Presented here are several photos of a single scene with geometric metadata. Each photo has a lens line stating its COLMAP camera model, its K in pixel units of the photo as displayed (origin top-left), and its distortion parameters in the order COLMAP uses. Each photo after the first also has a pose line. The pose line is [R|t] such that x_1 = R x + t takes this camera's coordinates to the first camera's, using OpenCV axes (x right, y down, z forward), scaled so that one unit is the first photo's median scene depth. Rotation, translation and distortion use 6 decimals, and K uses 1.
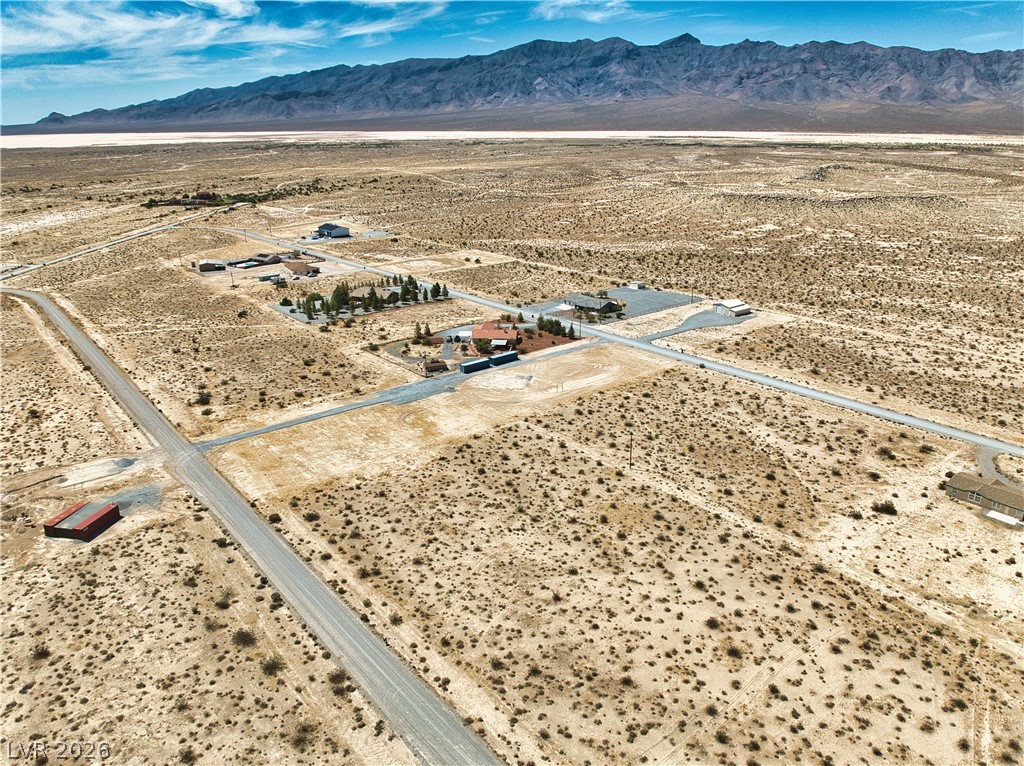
lens RADIAL K [[733.8, 0, 512.0], [0, 733.8, 383.0], [0, 0, 1]] dist [-0.054260, 0.001301]
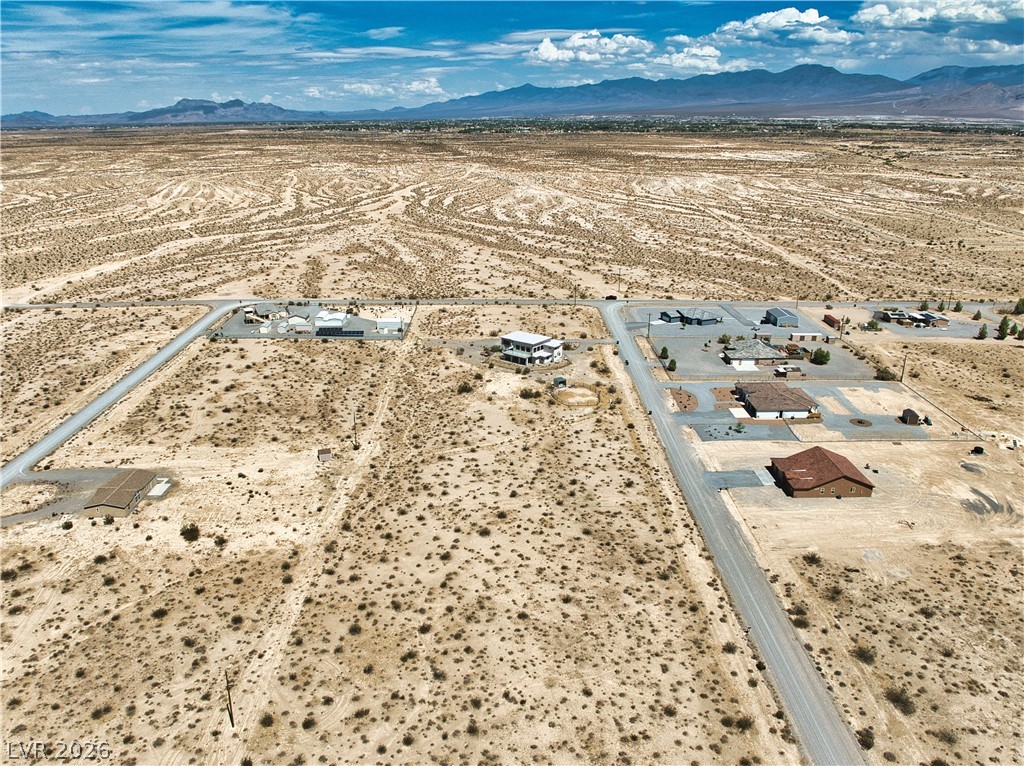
lens RADIAL K [[733.0, 0, 514.7], [0, 733.0, 384.8], [0, 0, 1]] dist [-0.047786, -0.003666]
pose [[-0.789771, -0.194629, 0.581705, -0.362812], [0.215213, 0.800123, 0.559899, -0.459811], [-0.574408, 0.567382, -0.590027, 1.316889]]
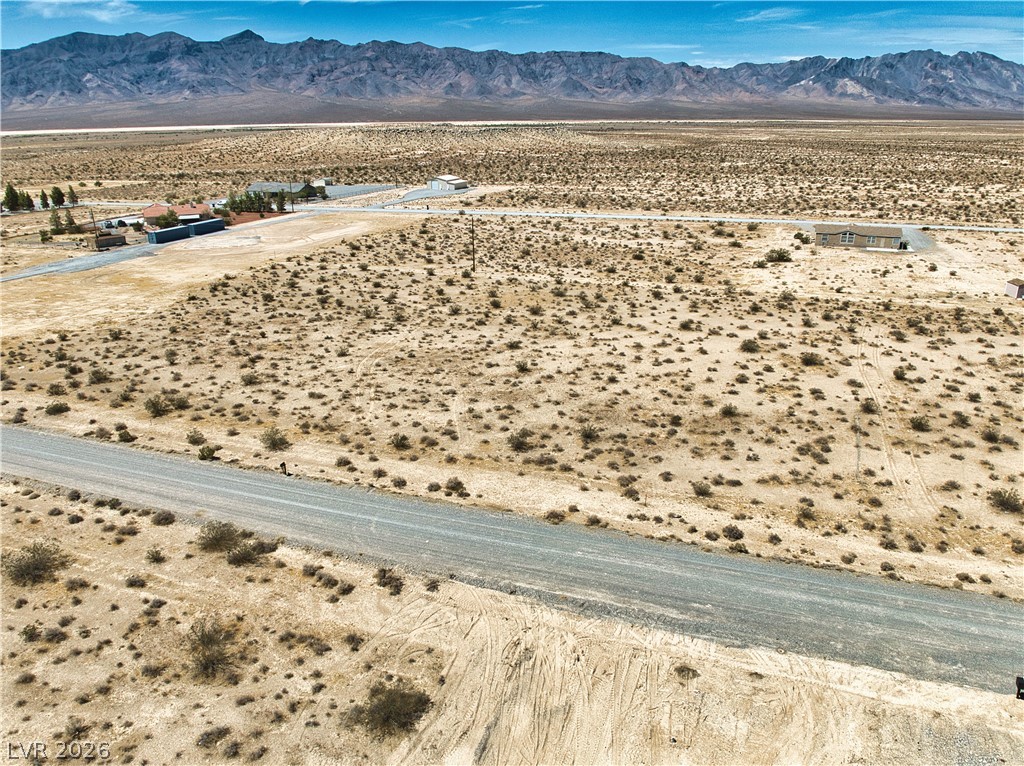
lens RADIAL K [[757.5, 0, 515.0], [0, 757.5, 366.0], [0, 0, 1]] dist [-0.043326, -0.008338]
pose [[0.865554, -0.155070, 0.476203, -0.222153], [0.167491, 0.985734, 0.016558, 0.253583], [-0.471978, 0.065428, 0.879179, 0.402266]]
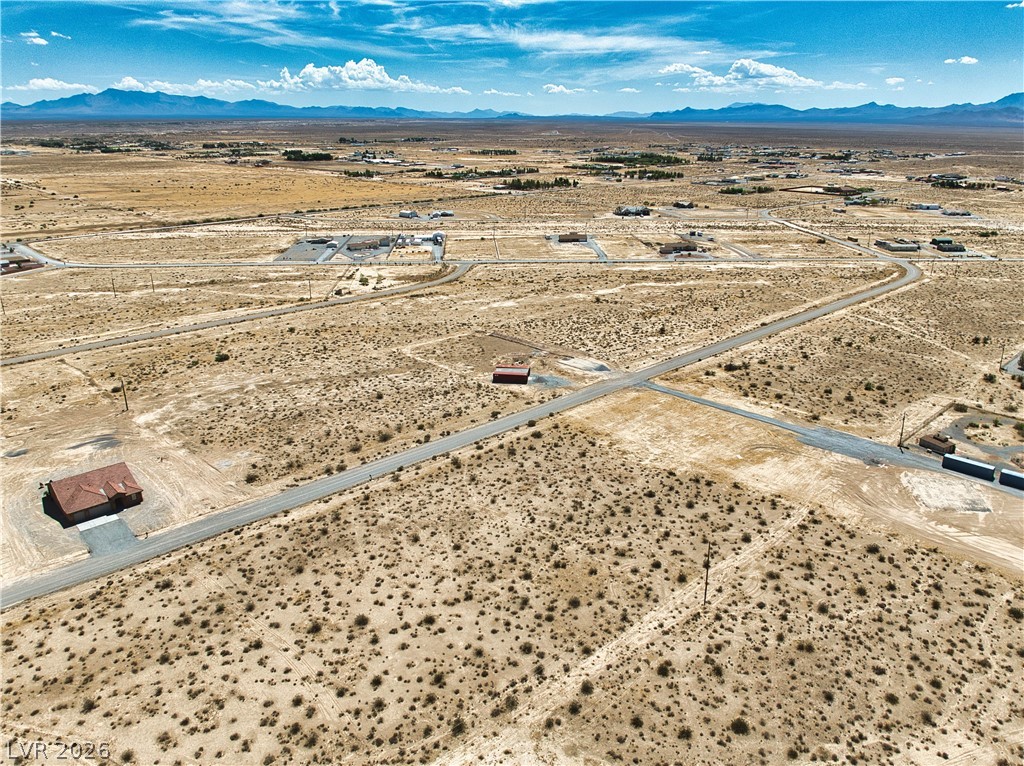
lens RADIAL K [[736.1, 0, 516.1], [0, 736.1, 380.3], [0, 0, 1]] dist [-0.057263, 0.003008]
pose [[0.093498, 0.337670, -0.936609, 0.950555], [-0.333675, 0.896953, 0.290064, -0.275777], [0.938040, 0.285403, 0.196535, 0.769803]]
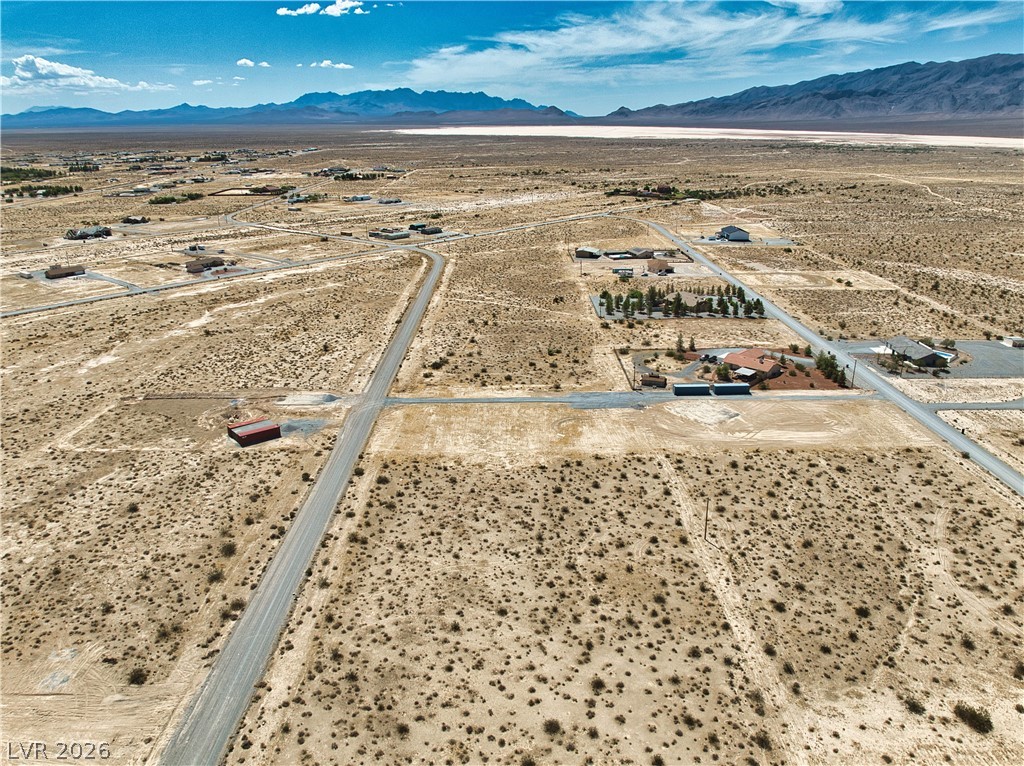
lens RADIAL K [[733.0, 0, 514.7], [0, 733.0, 384.8], [0, 0, 1]] dist [-0.047786, -0.003666]
pose [[0.787439, 0.213973, -0.578061, 0.542617], [-0.211622, 0.974659, 0.072503, -0.087604], [0.578926, 0.065239, 0.812766, 0.230433]]
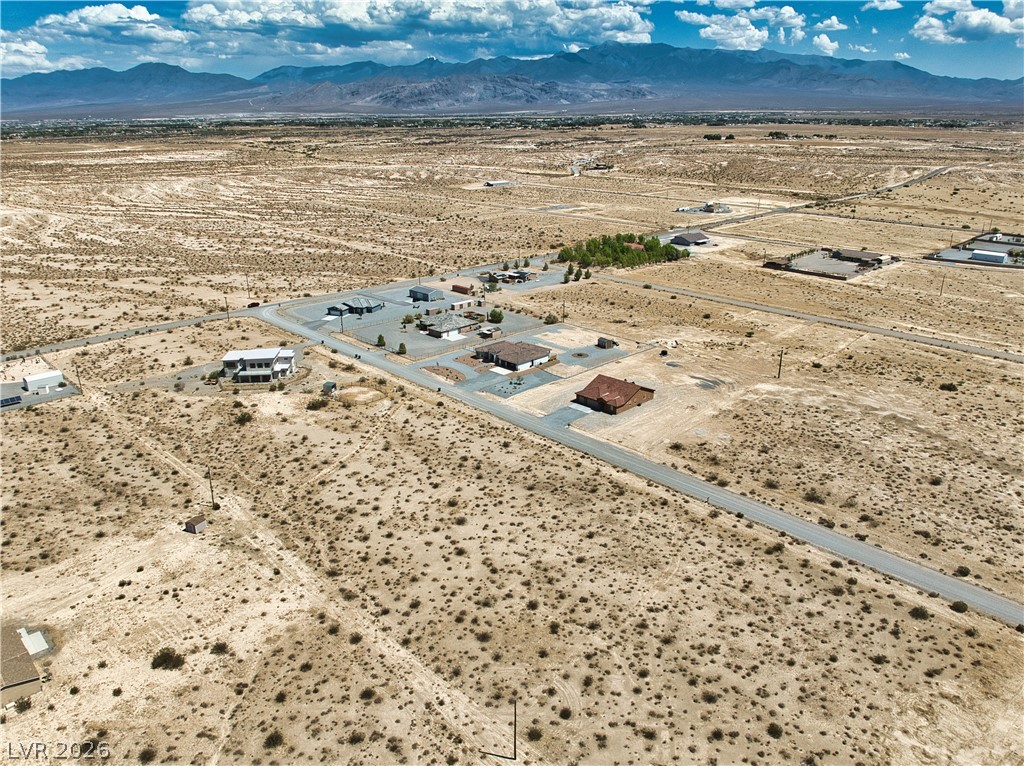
lens RADIAL K [[733.8, 0, 512.0], [0, 733.8, 383.0], [0, 0, 1]] dist [-0.054260, 0.001301]
pose [[-0.994500, 0.051519, -0.091191, 0.247045], [-0.018055, 0.773299, 0.633784, -0.546756], [0.103170, 0.631944, -0.768116, 1.542608]]
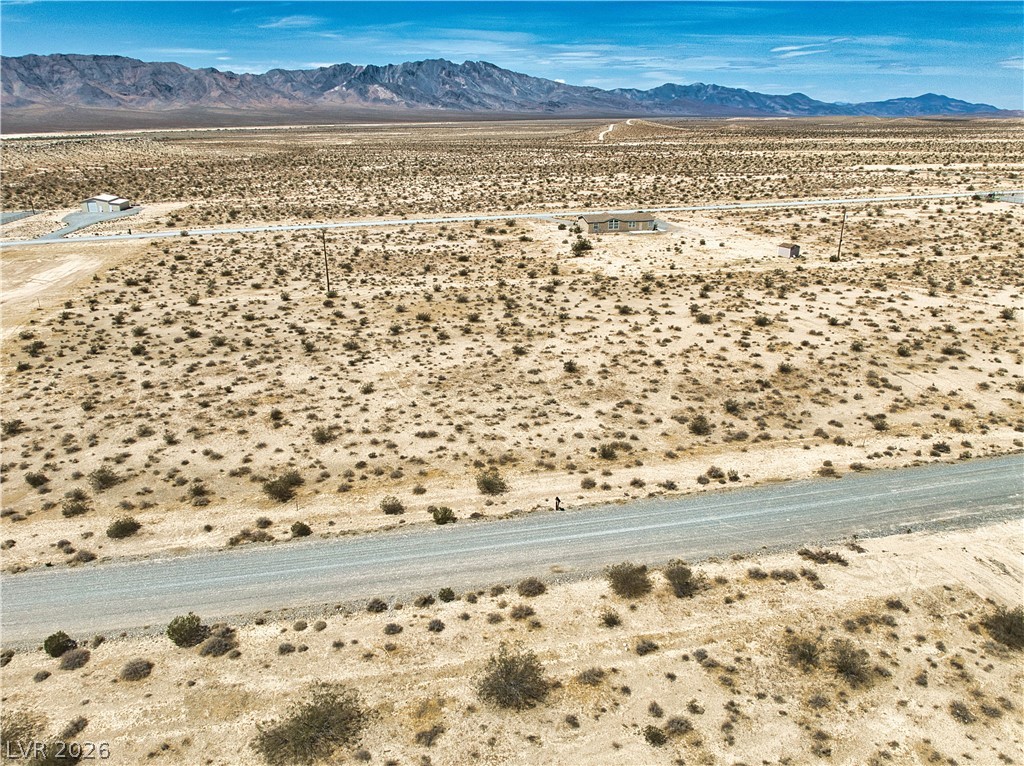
lens RADIAL K [[757.5, 0, 515.0], [0, 757.5, 366.0], [0, 0, 1]] dist [-0.043326, -0.008338]
pose [[0.463891, -0.272467, 0.842951, -0.454338], [0.301896, 0.943193, 0.138730, 0.170200], [-0.832865, 0.190128, 0.519796, 0.635897]]
